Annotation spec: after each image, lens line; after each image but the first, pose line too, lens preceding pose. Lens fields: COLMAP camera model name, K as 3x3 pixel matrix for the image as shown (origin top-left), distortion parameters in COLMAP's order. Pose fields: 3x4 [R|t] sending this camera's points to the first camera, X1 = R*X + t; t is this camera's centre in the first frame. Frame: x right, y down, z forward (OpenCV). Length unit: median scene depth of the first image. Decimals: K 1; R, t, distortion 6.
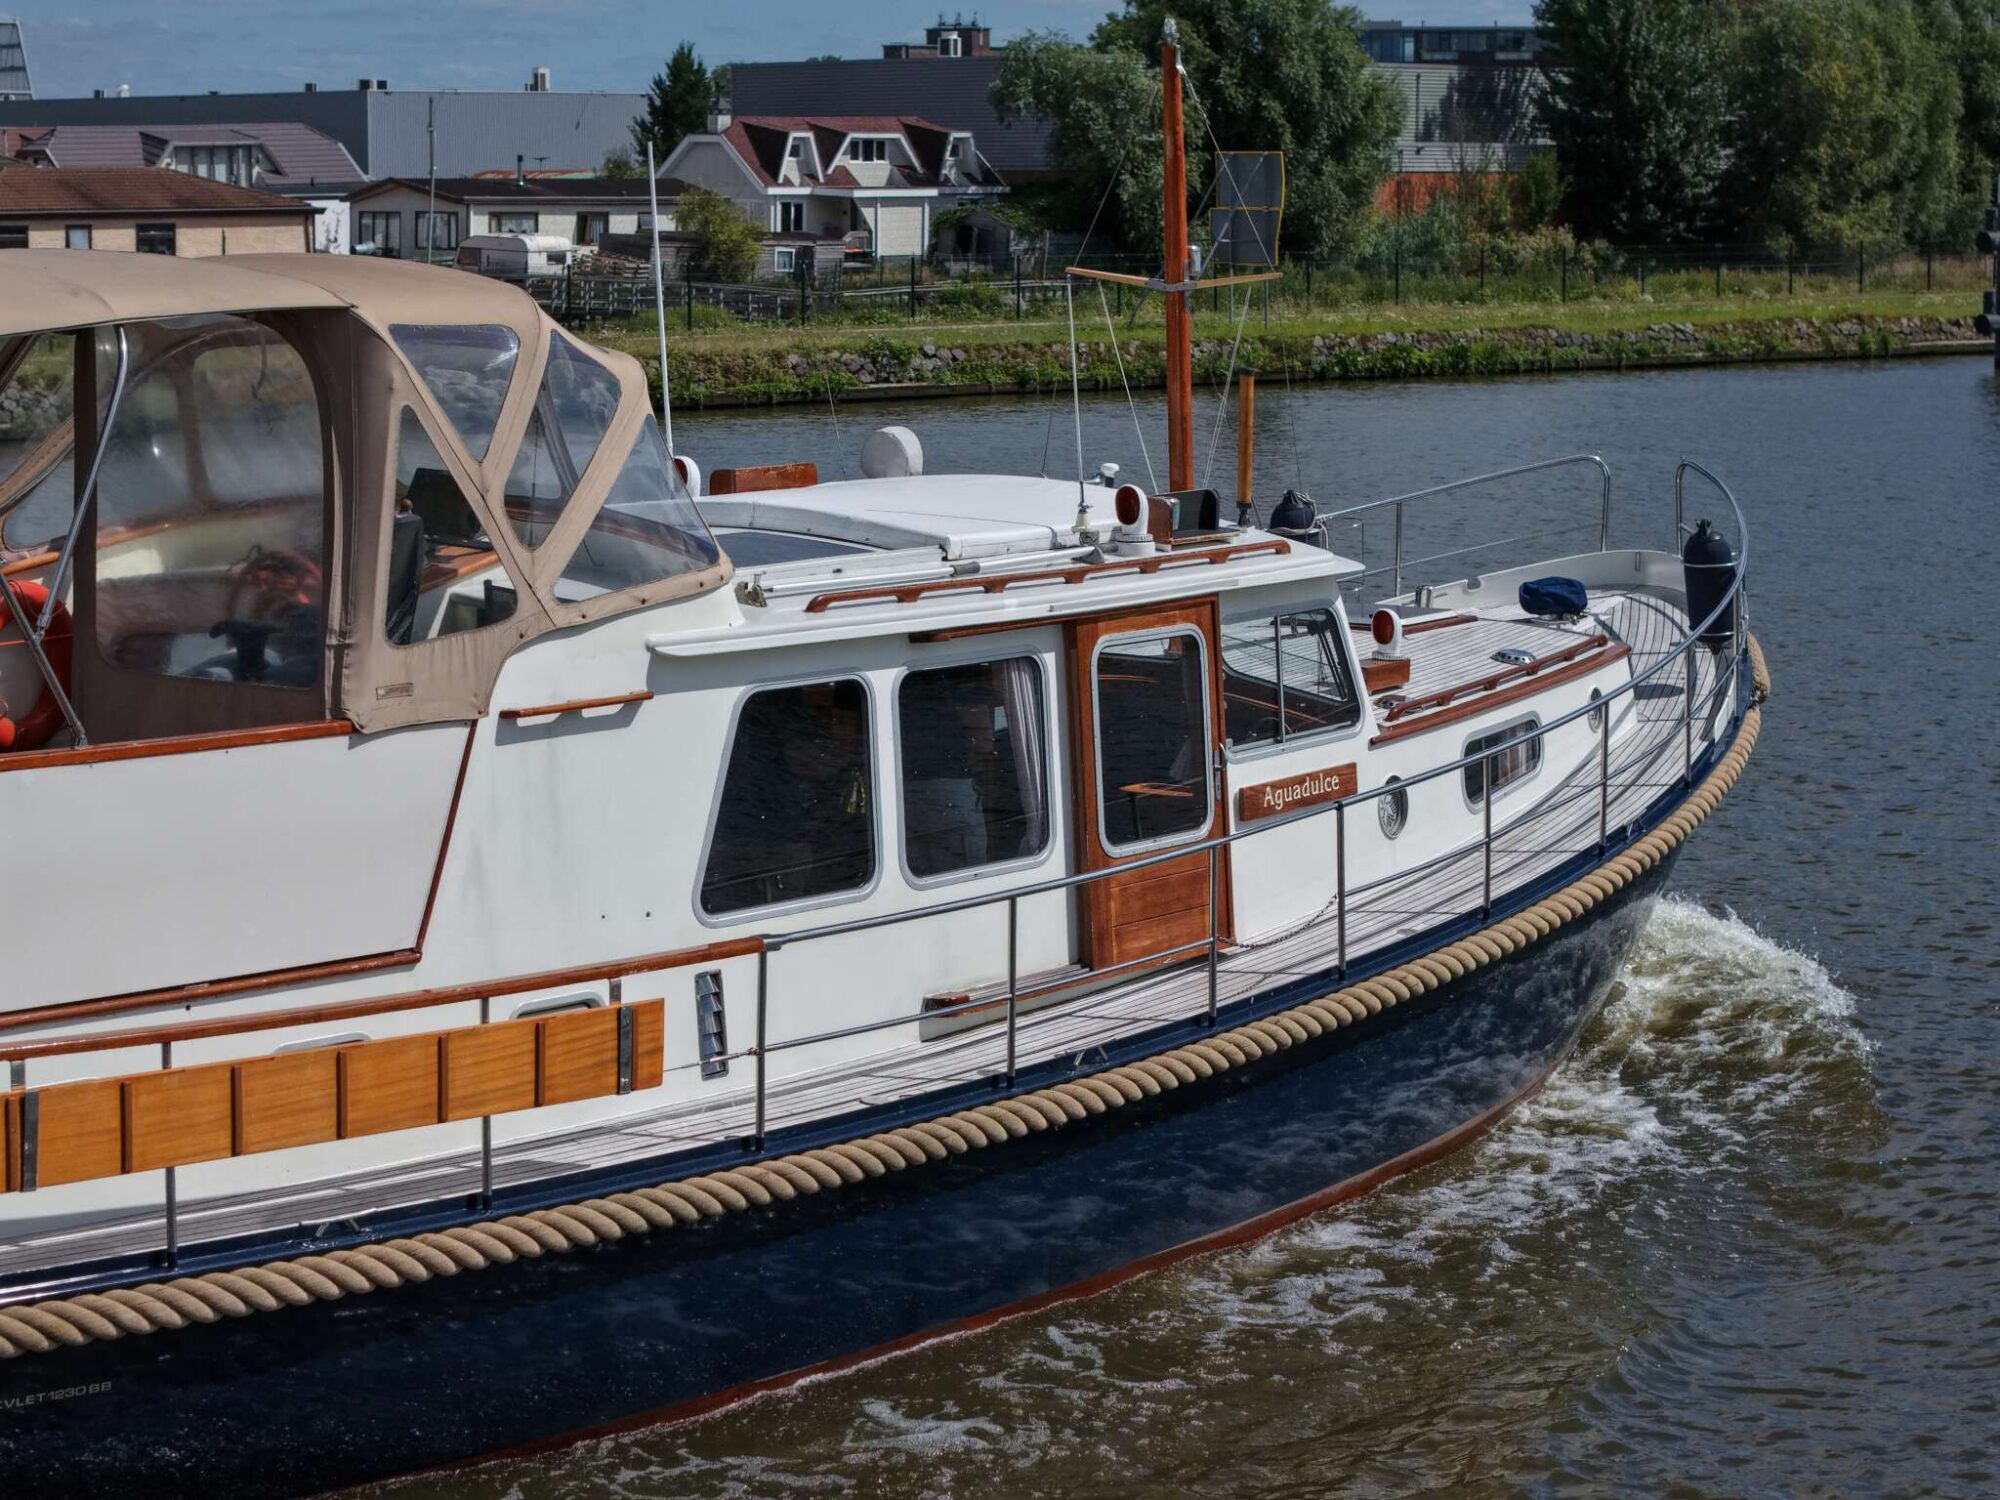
lens RADIAL K [[4171.1, 0, 1000.0], [0, 4171.1, 750.0], [0, 0, 1]] dist [-0.187517, 0.349735]
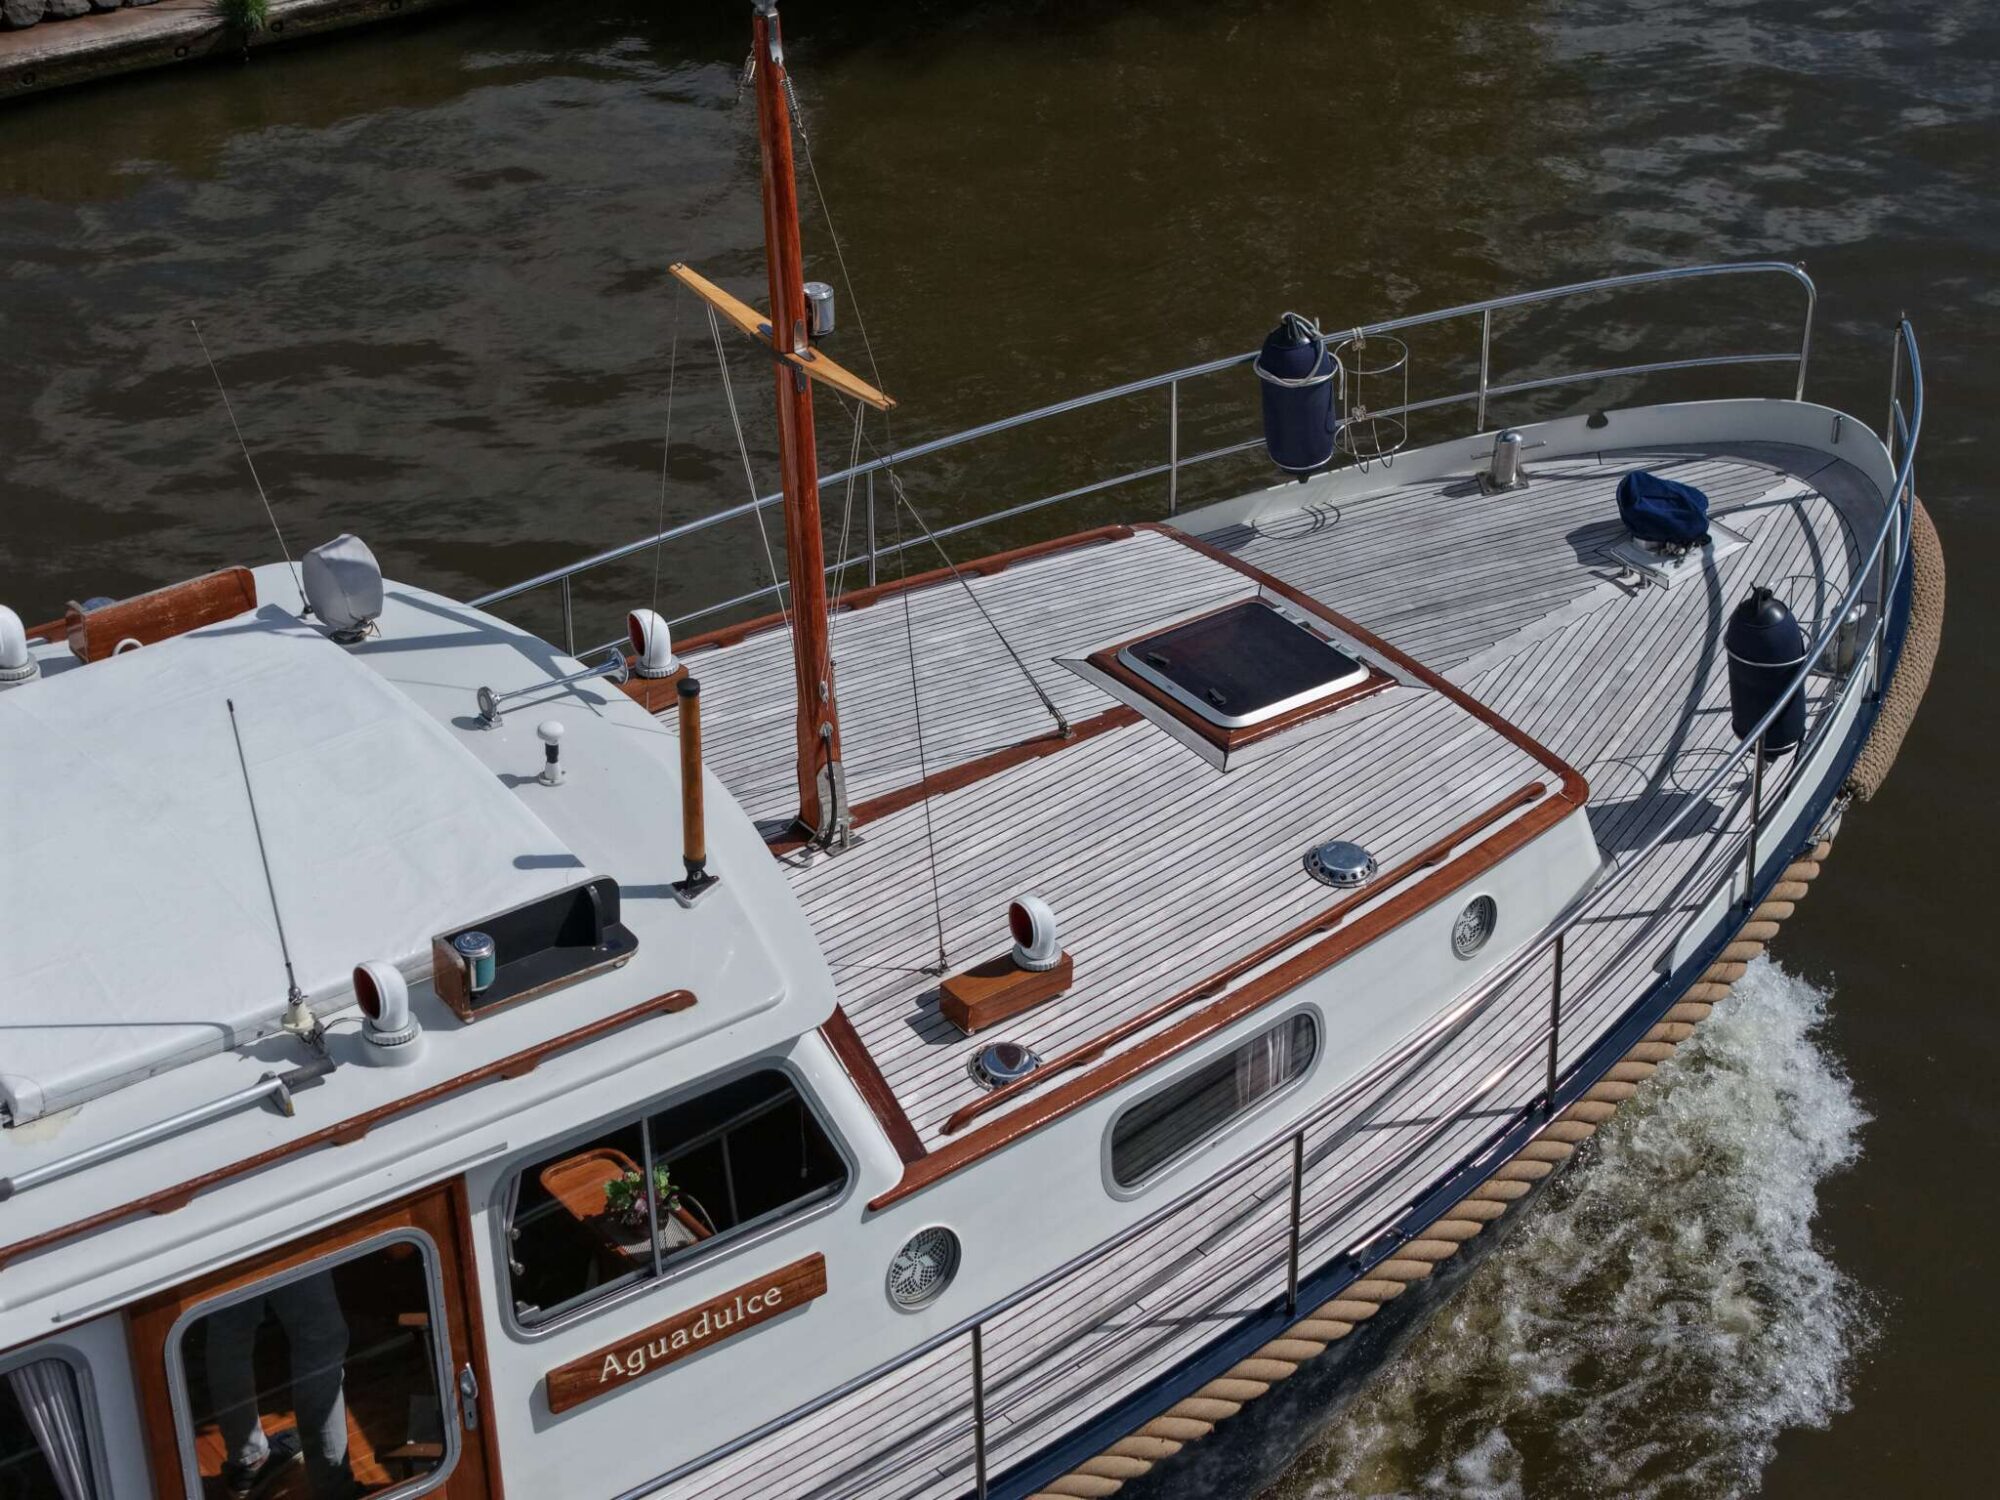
lens RADIAL K [[4274.7, 0, 1000.0], [0, 4274.7, 750.0], [0, 0, 1]] dist [-0.257488, 0.256997]
pose [[0.954563, 0.166473, -0.247177, 0.299168], [-0.060956, 0.920959, 0.384862, -0.375773], [0.291709, -0.352308, 0.889261, 0.478212]]
